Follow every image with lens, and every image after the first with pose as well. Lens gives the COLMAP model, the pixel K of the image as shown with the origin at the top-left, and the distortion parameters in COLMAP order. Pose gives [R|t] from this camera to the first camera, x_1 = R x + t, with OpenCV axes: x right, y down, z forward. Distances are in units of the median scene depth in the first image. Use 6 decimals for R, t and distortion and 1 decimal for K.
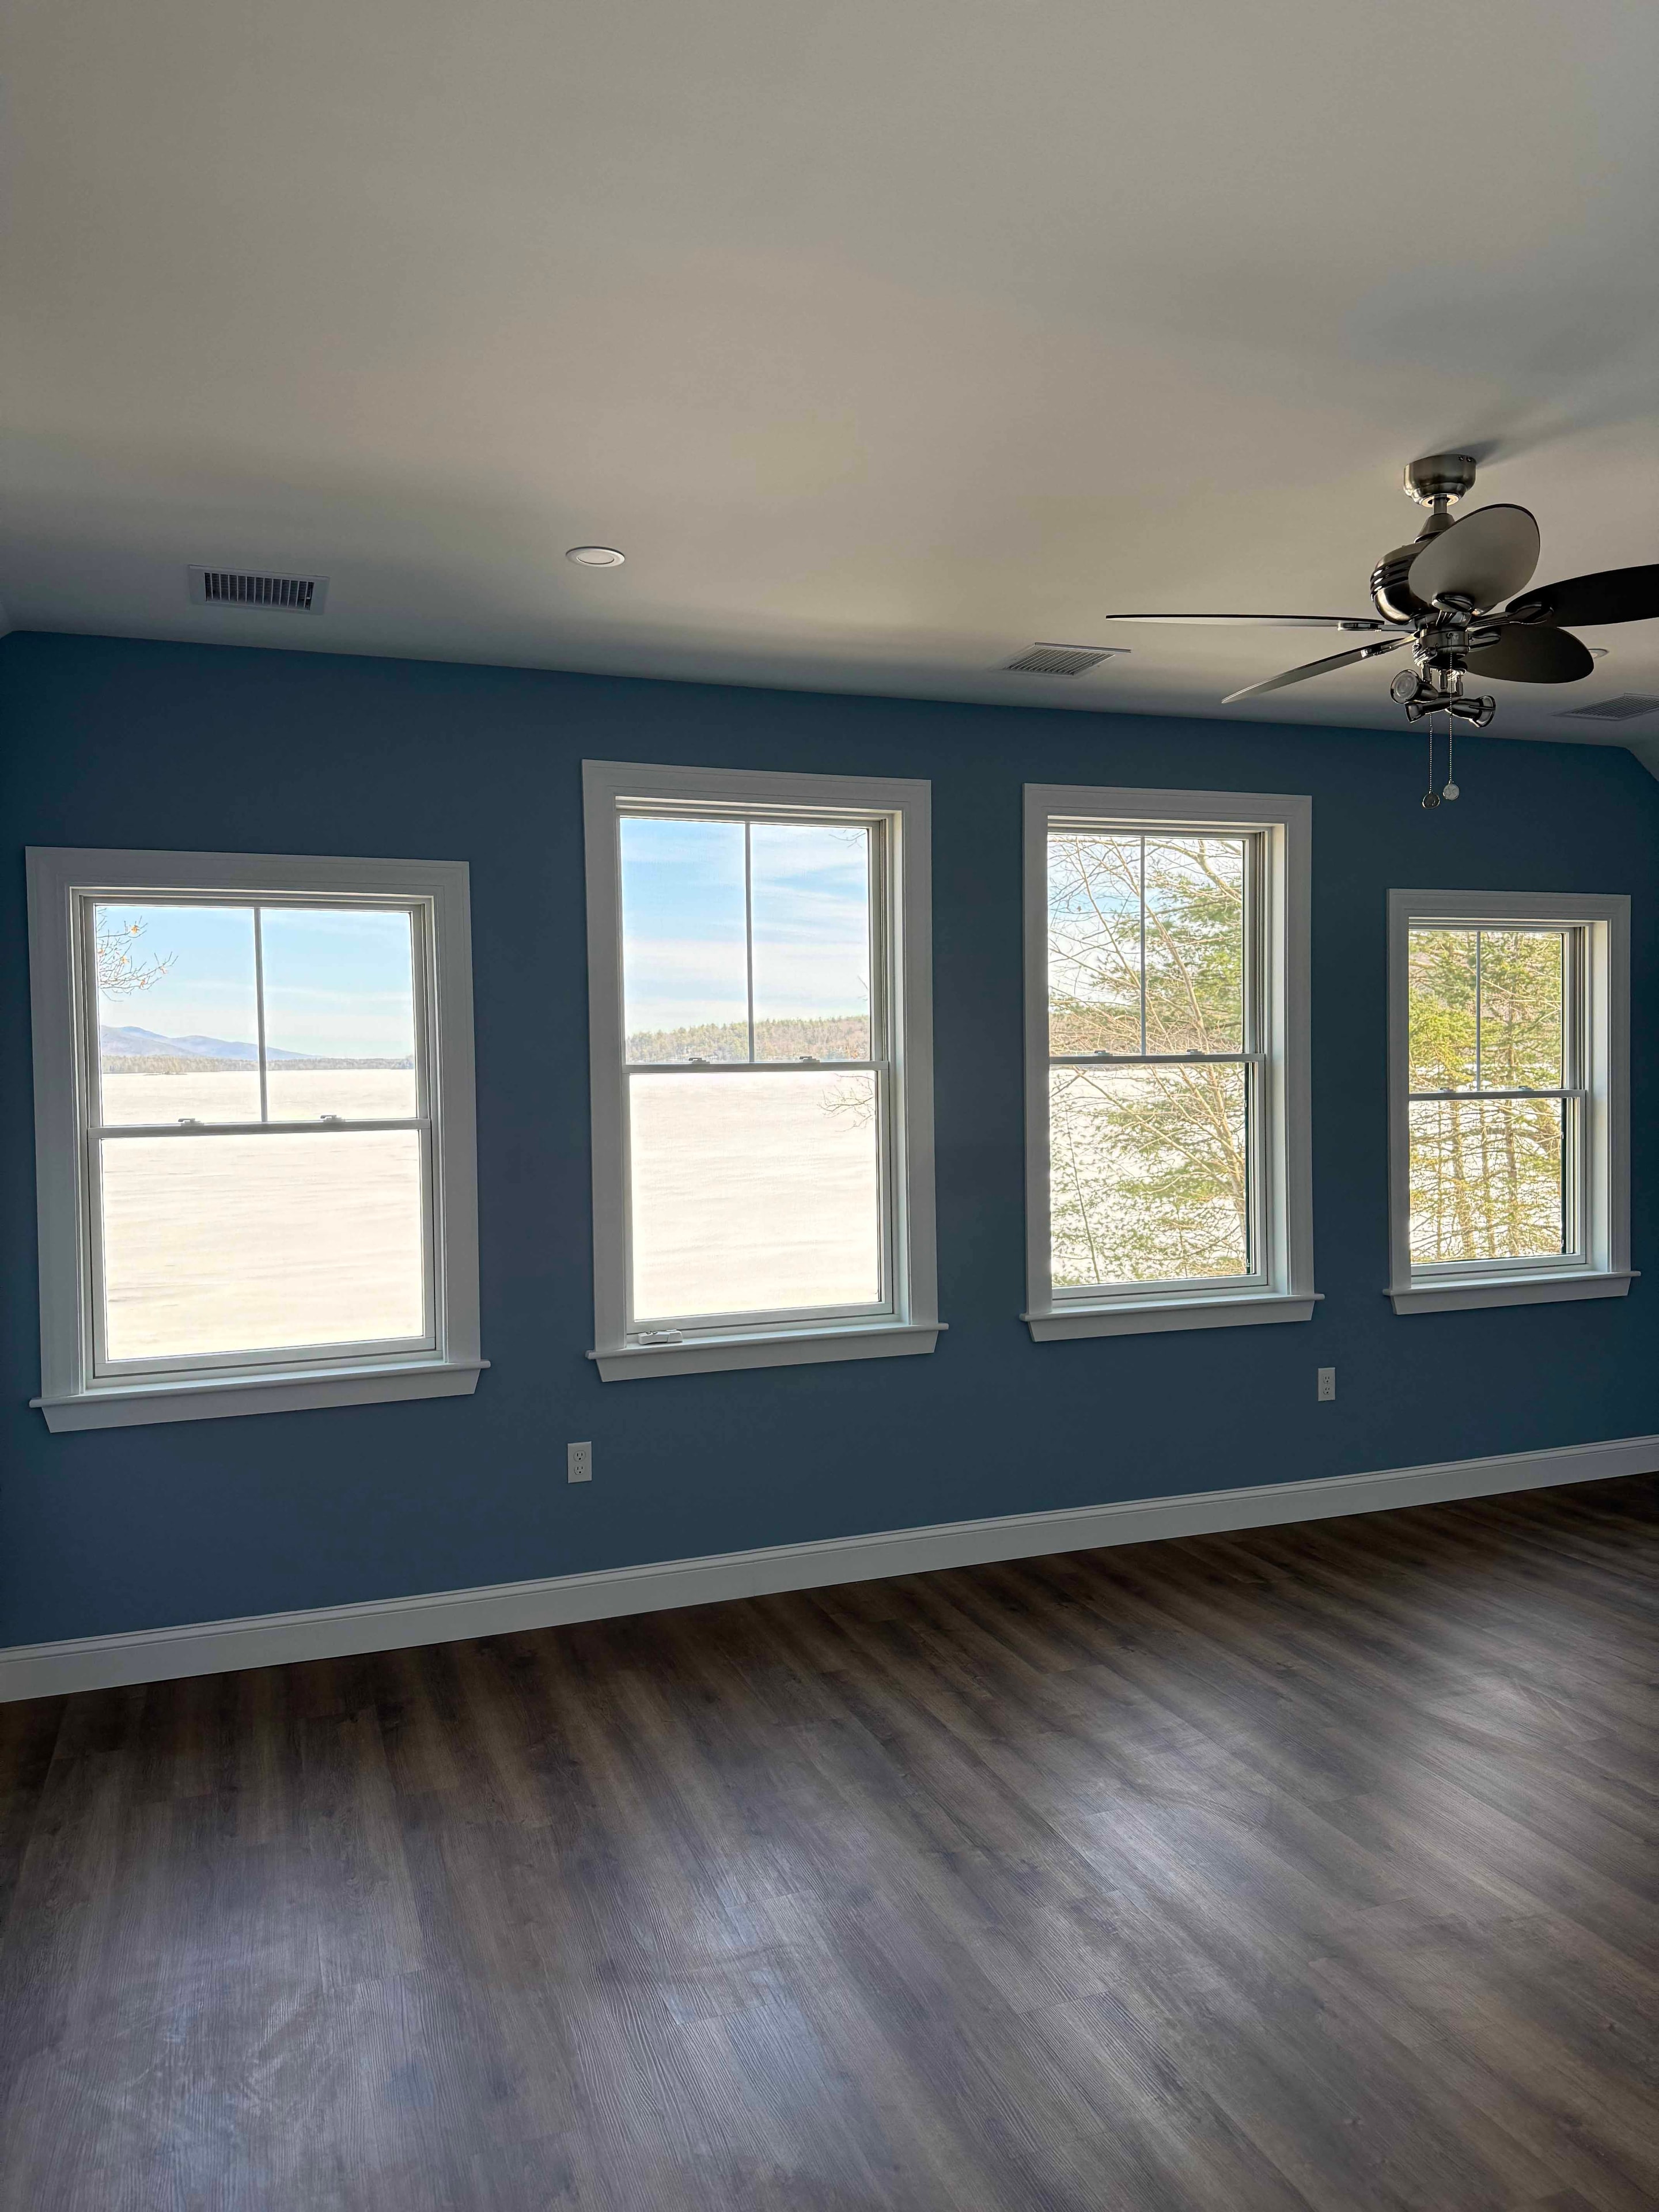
lens RADIAL K [[1523.4, 0, 836.1], [0, 1523.4, 1104.0], [0, 0, 1]] dist [0.011852, -0.004154]
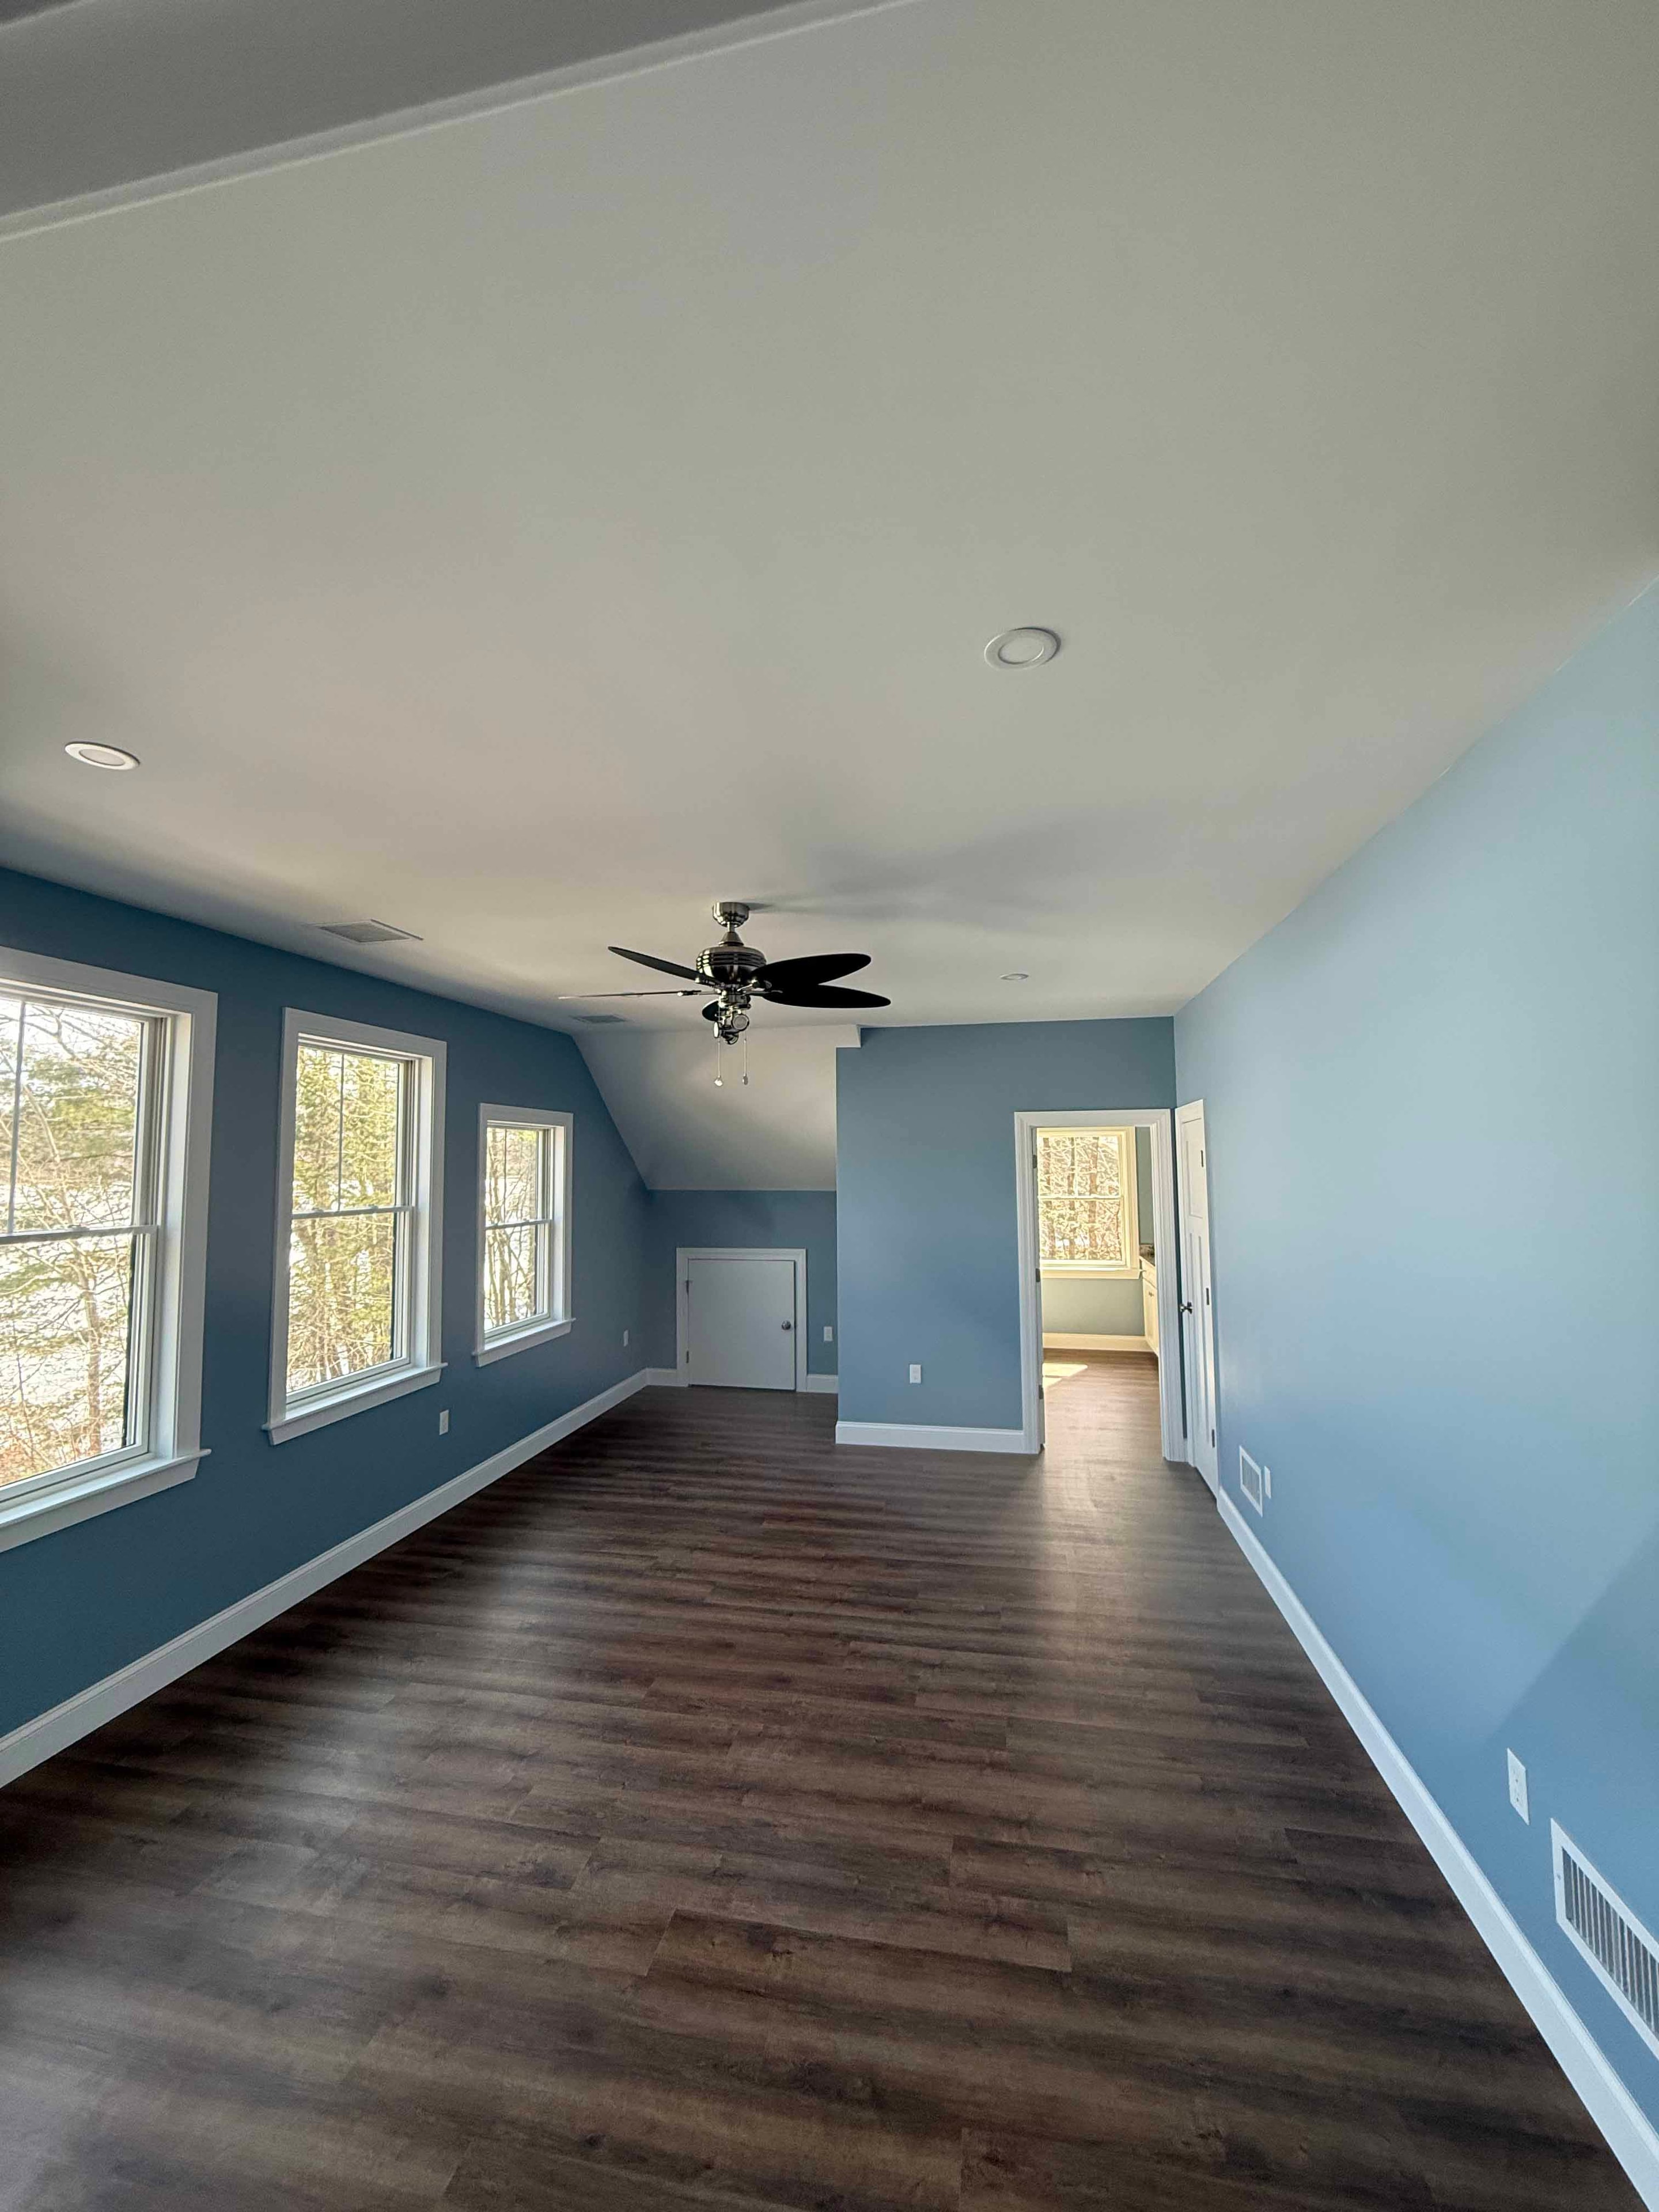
lens RADIAL K [[866.6, 0, 833.7], [0, 866.6, 1113.6], [0, 0, 1]] dist [0.003954, -0.000409]
pose [[0.535873, 0.060969, 0.842094, -0.246703], [0.027471, 0.995602, -0.089565, -0.040377], [-0.843852, 0.071128, 0.531841, 0.208832]]
